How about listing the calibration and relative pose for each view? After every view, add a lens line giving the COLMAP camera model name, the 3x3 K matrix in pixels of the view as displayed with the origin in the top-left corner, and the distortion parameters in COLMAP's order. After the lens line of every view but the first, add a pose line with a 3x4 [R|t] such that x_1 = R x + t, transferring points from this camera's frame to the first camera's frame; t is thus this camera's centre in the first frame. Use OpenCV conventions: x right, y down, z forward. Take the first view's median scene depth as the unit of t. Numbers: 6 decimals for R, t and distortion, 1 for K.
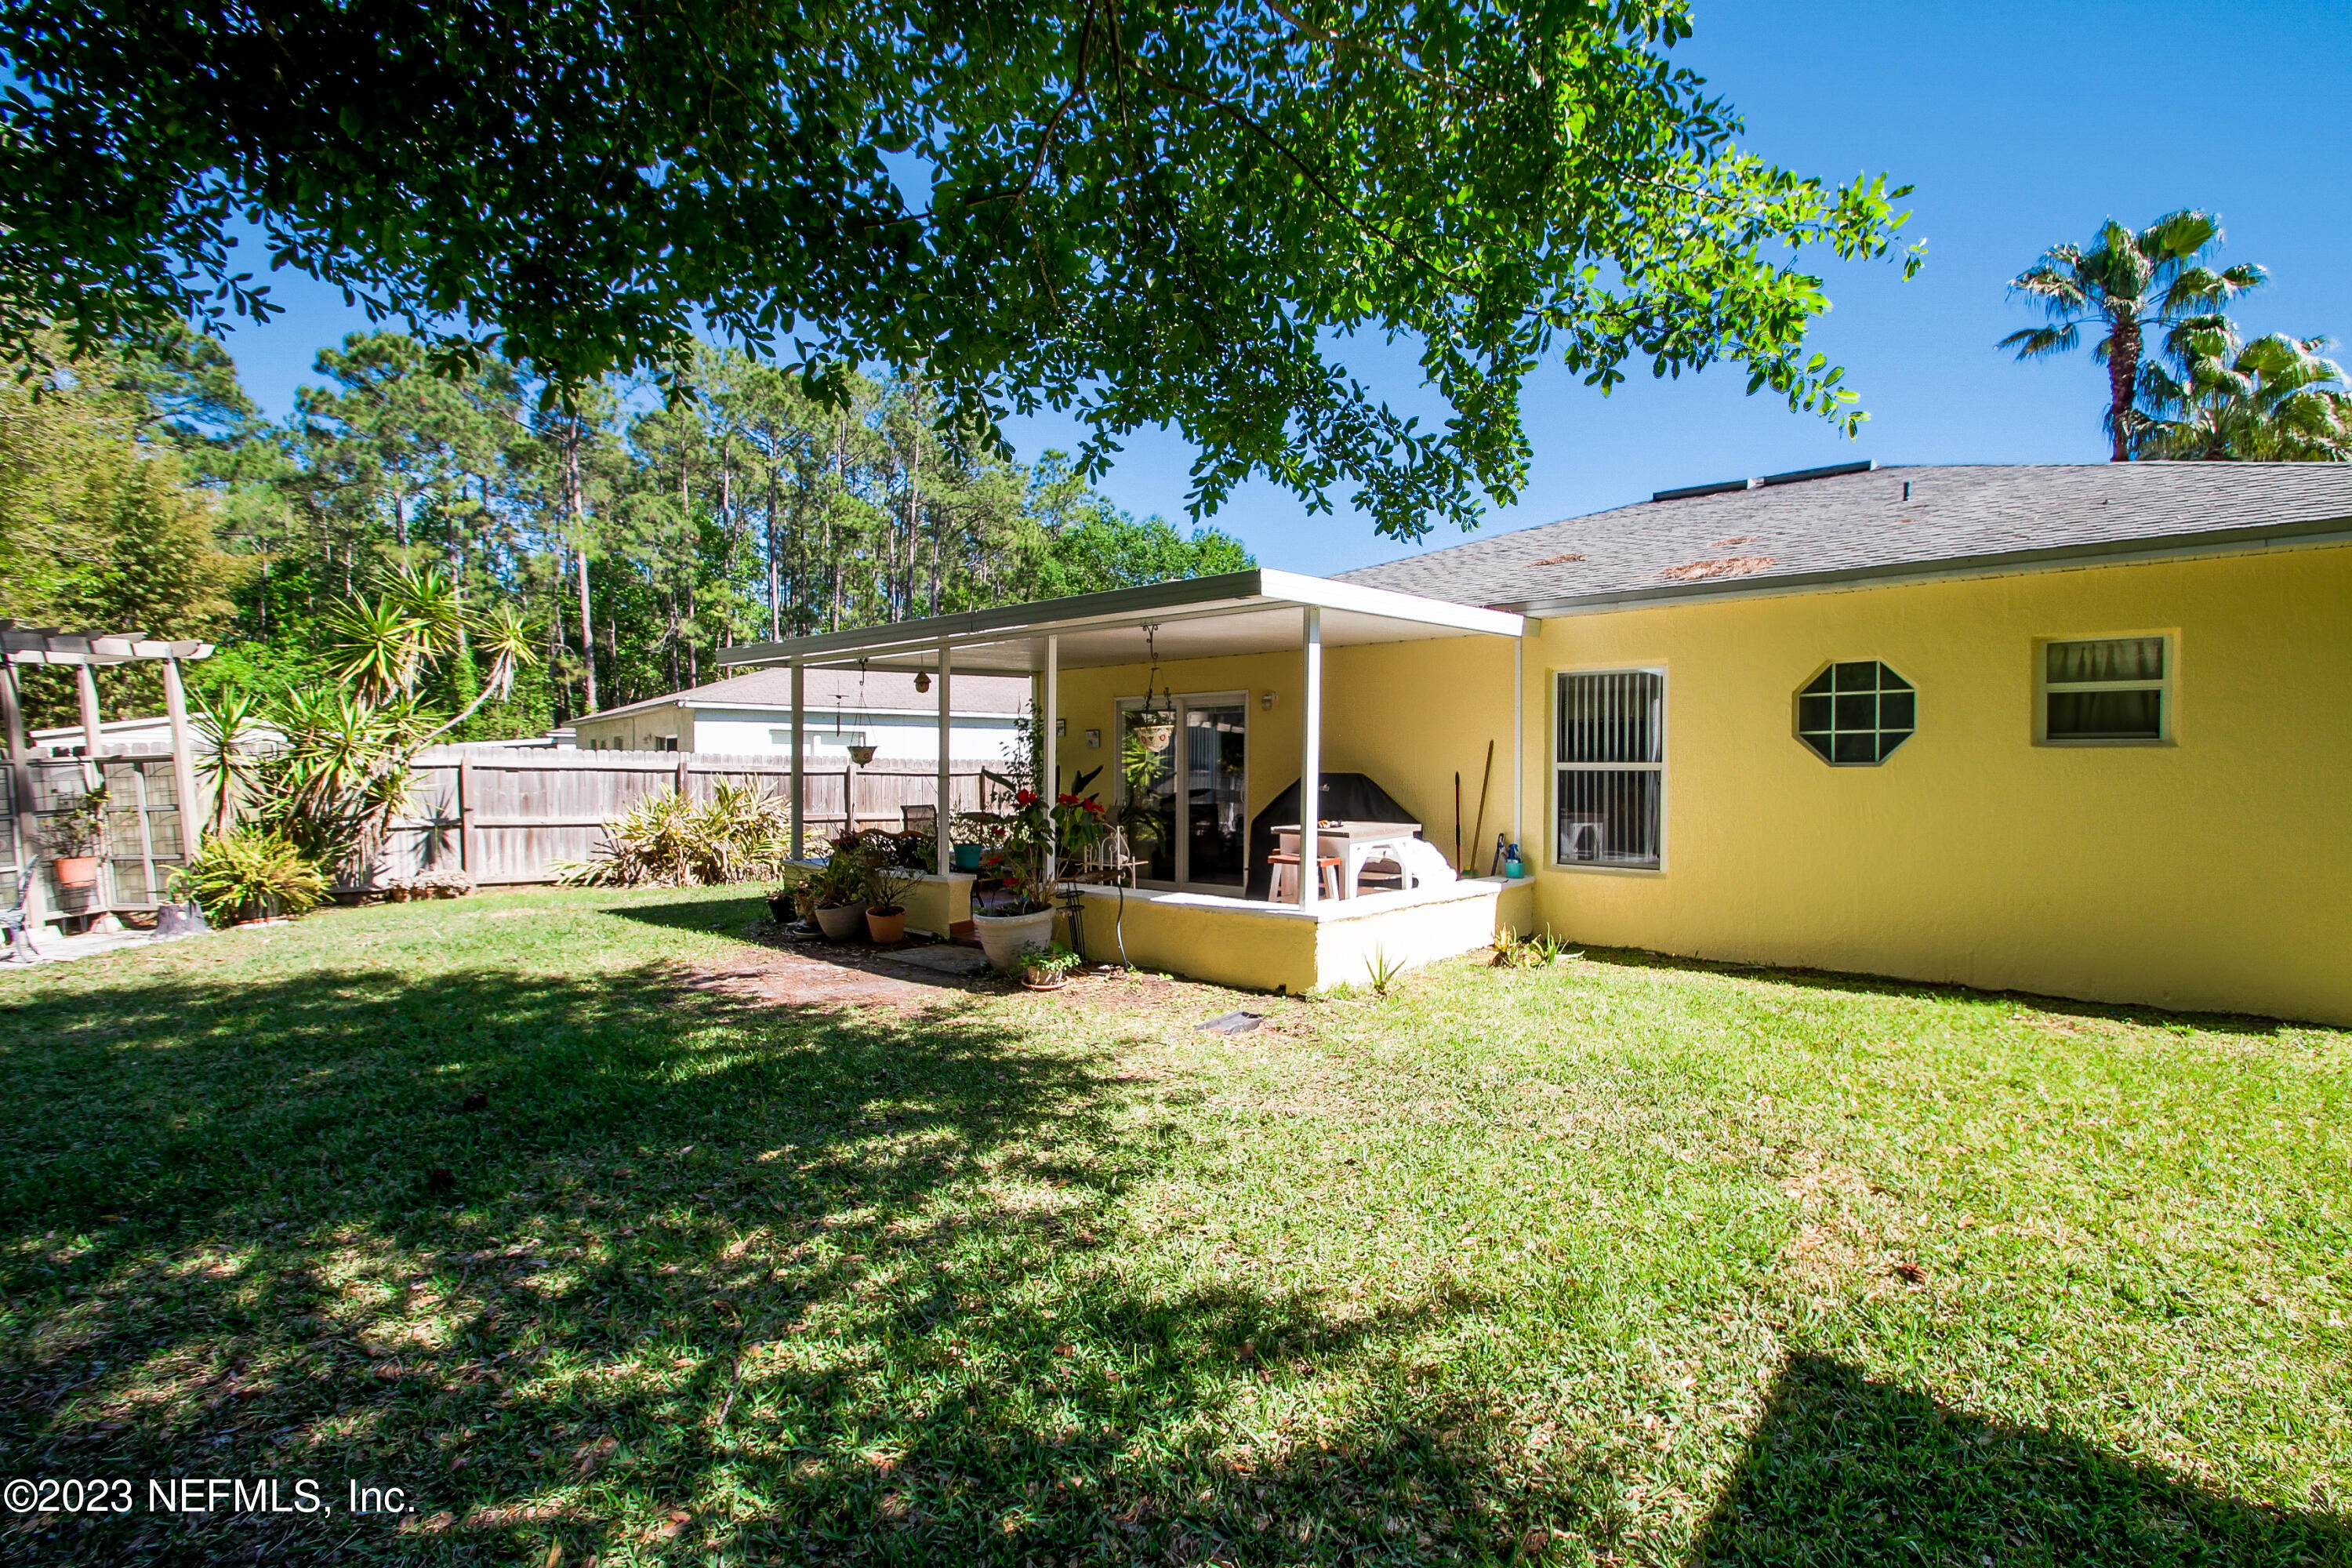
lens RADIAL K [[1098.4, 0, 1211.8], [0, 1098.4, 787.2], [0, 0, 1]] dist [0.007787, -0.012806]
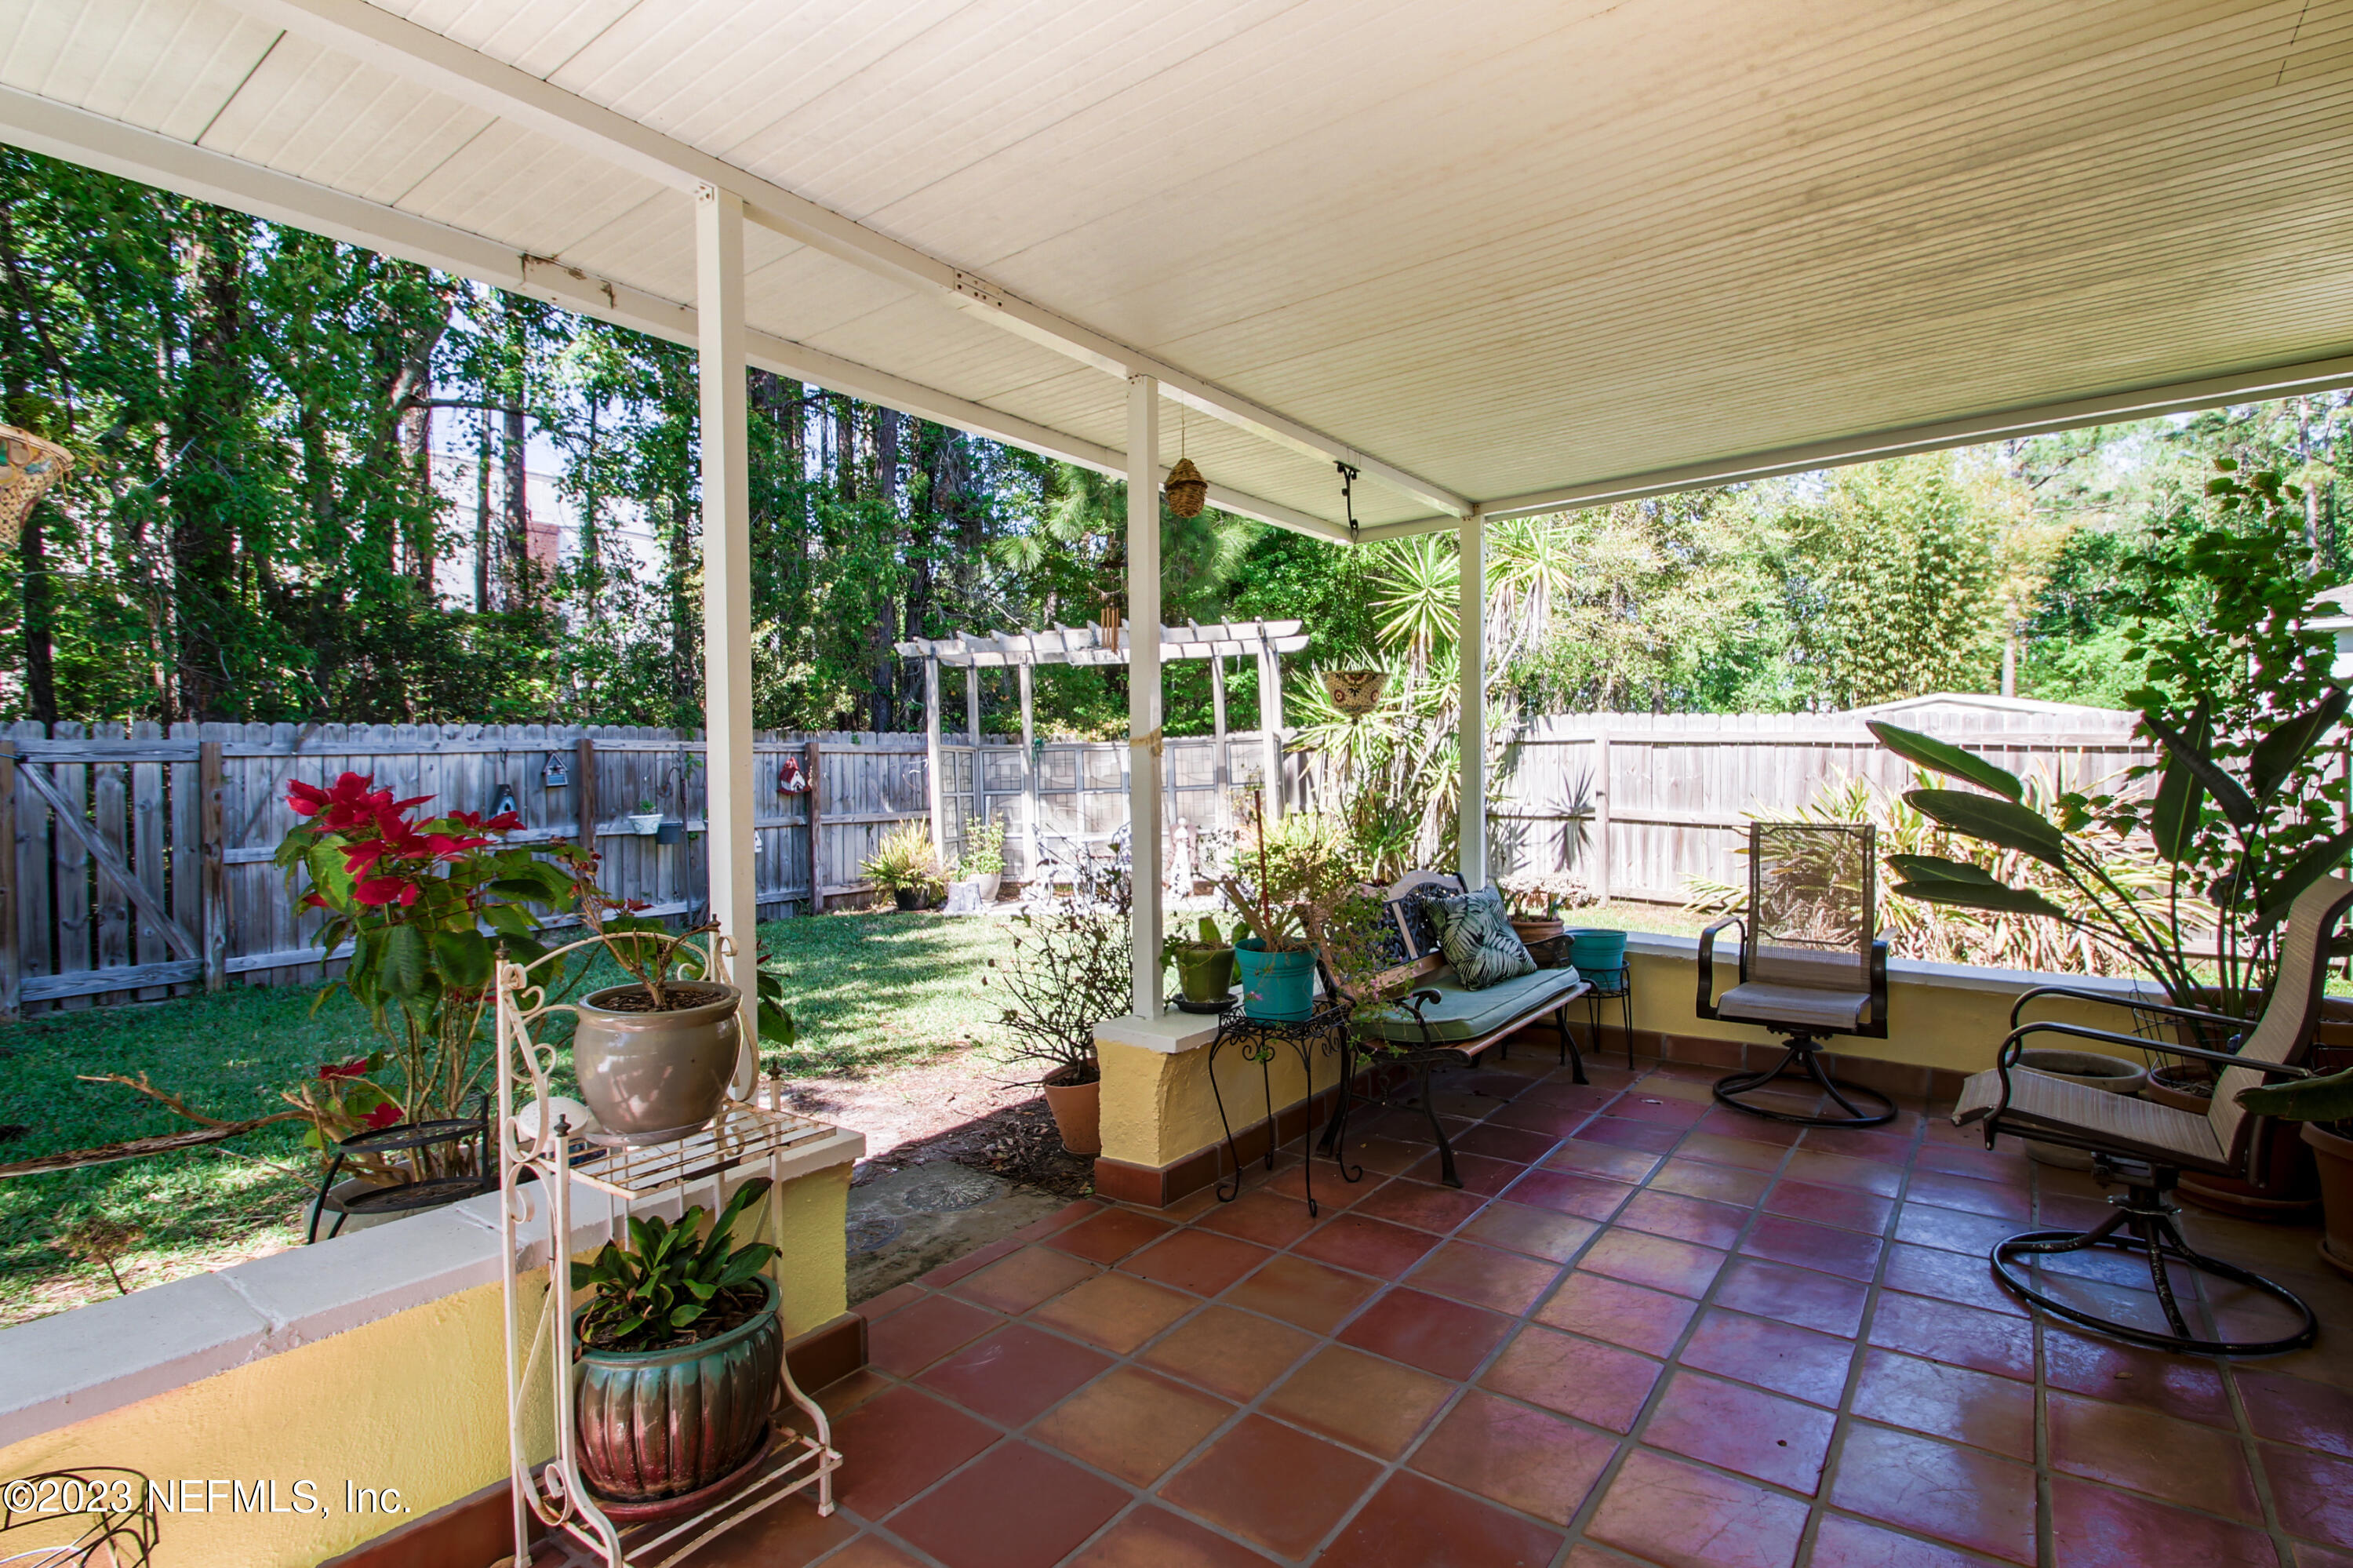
lens RADIAL K [[1098.9, 0, 1225.1], [0, 1098.9, 773.9], [0, 0, 1]] dist [0.007787, -0.012806]
pose [[0.057863, 0.015435, -0.998205, 0.084072], [-0.013348, 0.999803, 0.014686, -0.003585], [0.998235, 0.012475, 0.058057, 0.707773]]
